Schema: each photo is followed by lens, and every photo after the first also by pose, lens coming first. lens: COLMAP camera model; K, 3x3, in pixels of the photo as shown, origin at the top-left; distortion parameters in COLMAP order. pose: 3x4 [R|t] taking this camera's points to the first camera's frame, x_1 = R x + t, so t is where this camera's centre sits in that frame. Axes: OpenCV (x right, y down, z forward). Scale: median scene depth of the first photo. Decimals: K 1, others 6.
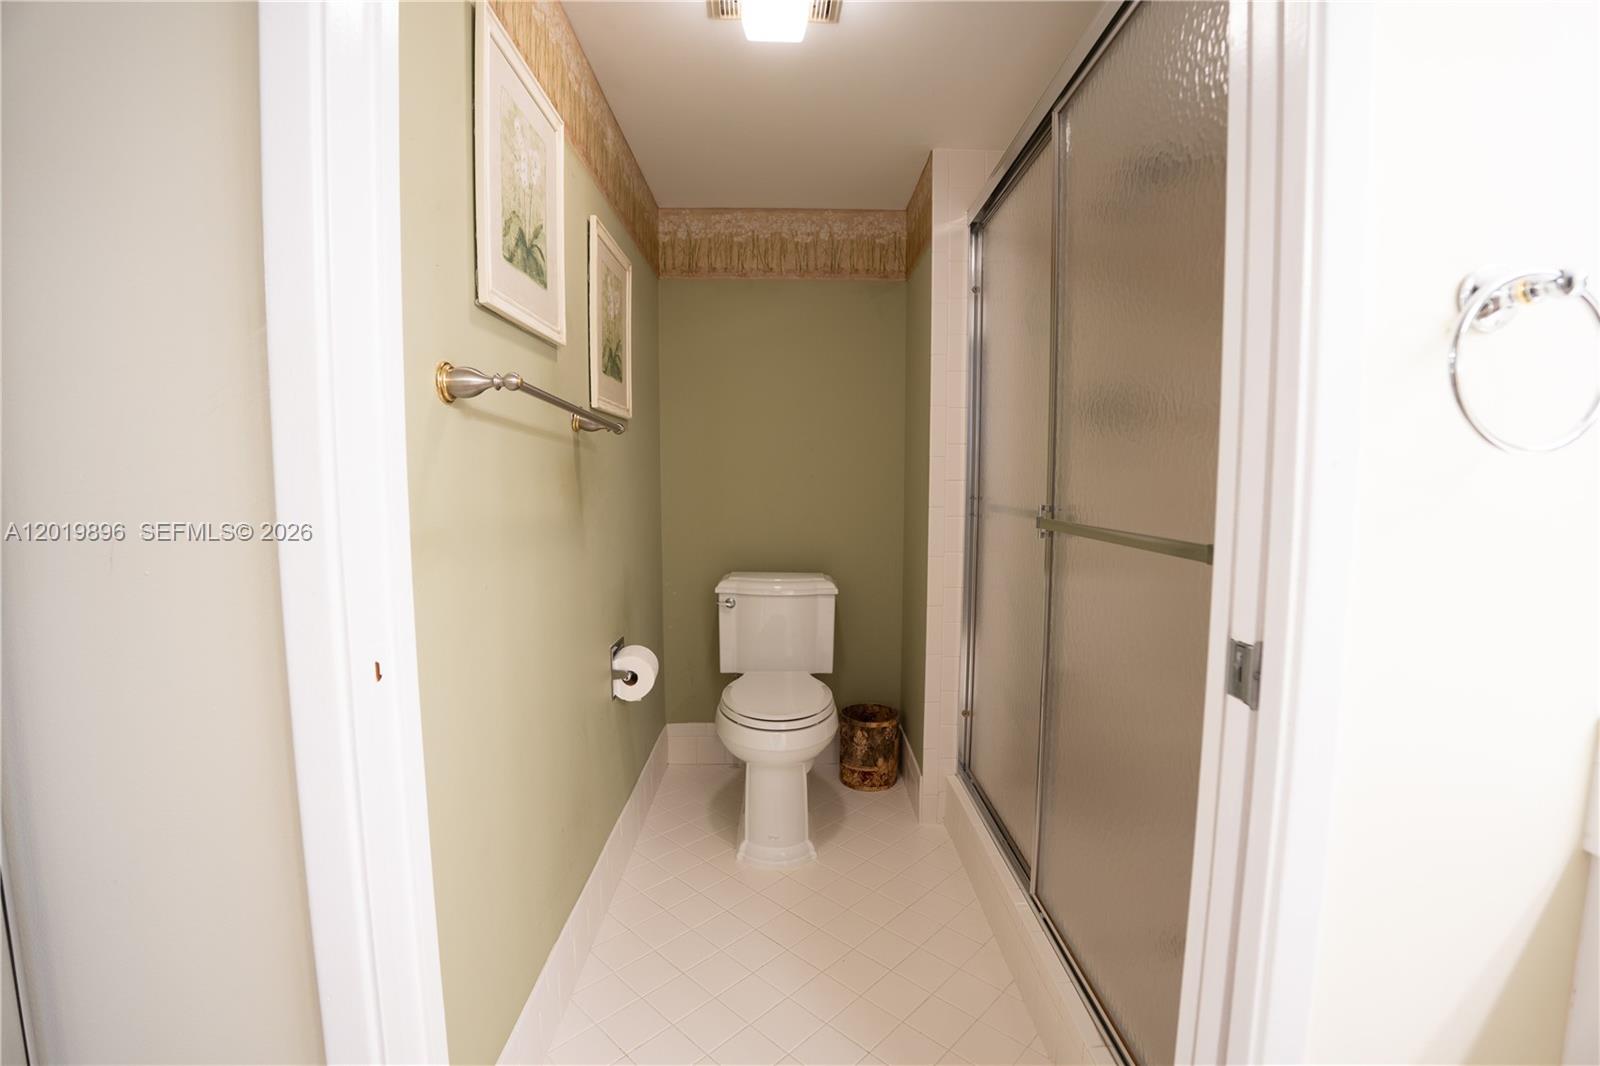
lens RADIAL K [[687.4, 0, 800.0], [0, 687.4, 533.0], [0, 0, 1]] dist [-0.001154, -0.000104]
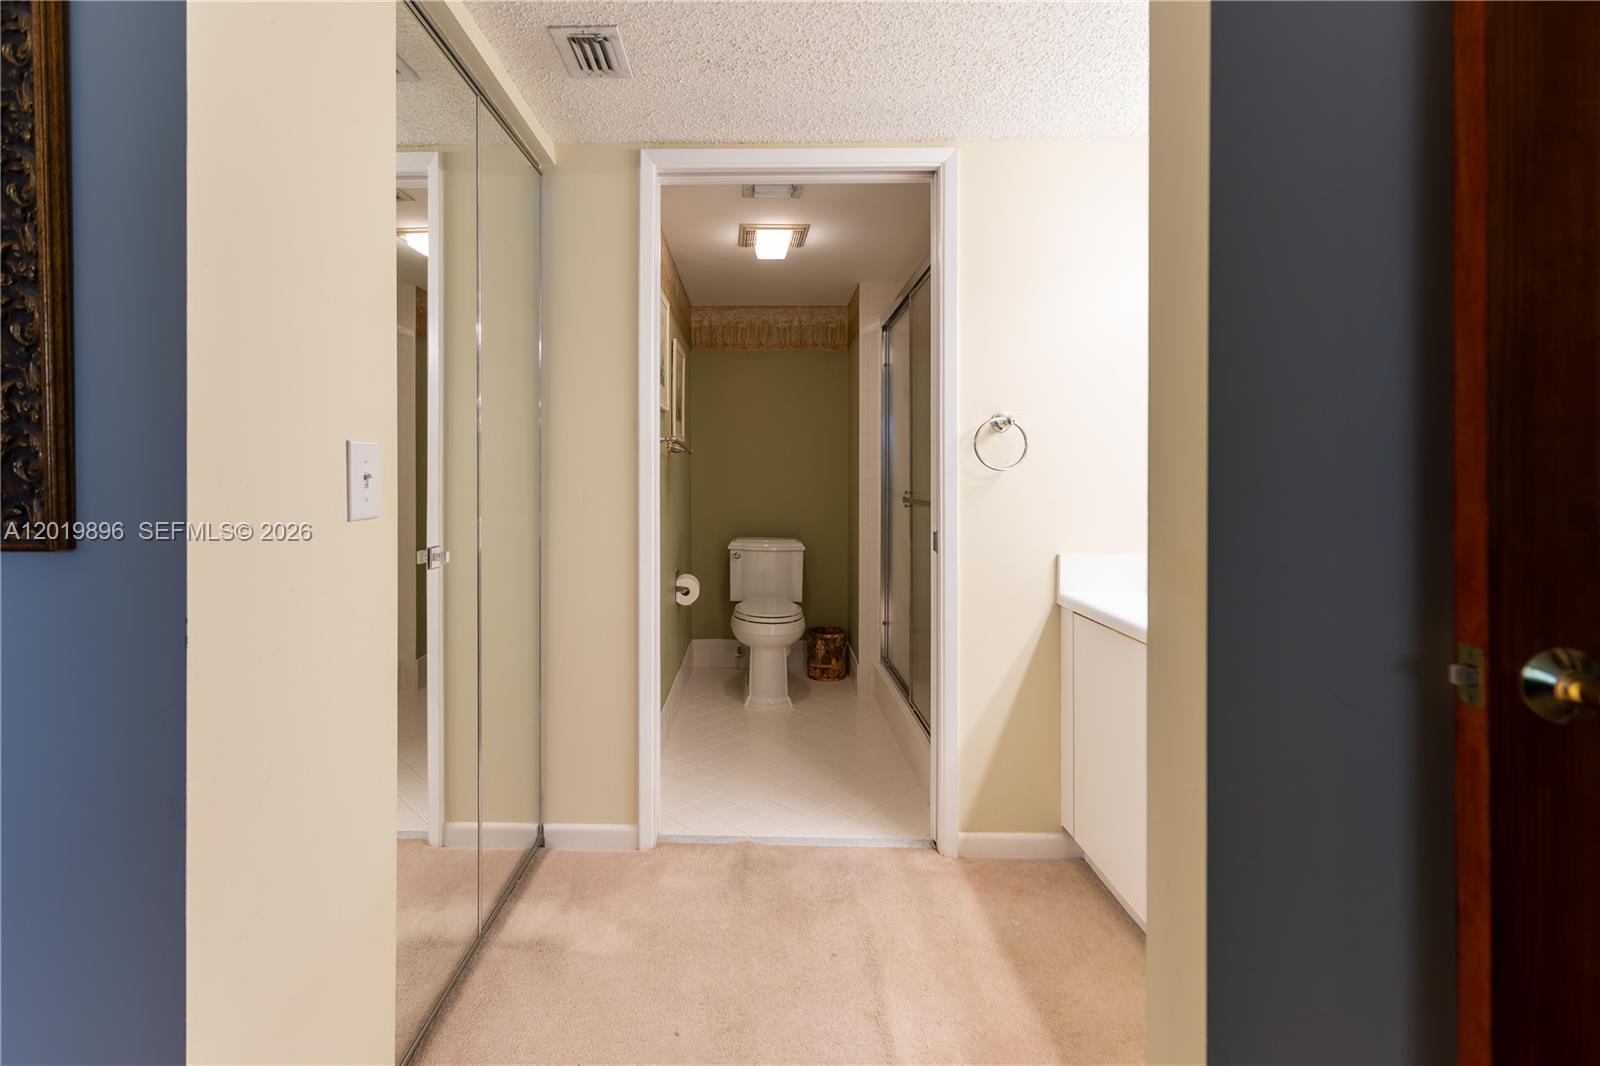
lens RADIAL K [[687.4, 0, 800.0], [0, 687.4, 533.0], [0, 0, 1]] dist [-0.001154, -0.000104]
pose [[0.999171, -0.003685, 0.040544, -0.020830], [0.003513, 0.999985, 0.004315, 0.043779], [-0.040560, -0.004169, 0.999168, -0.585420]]
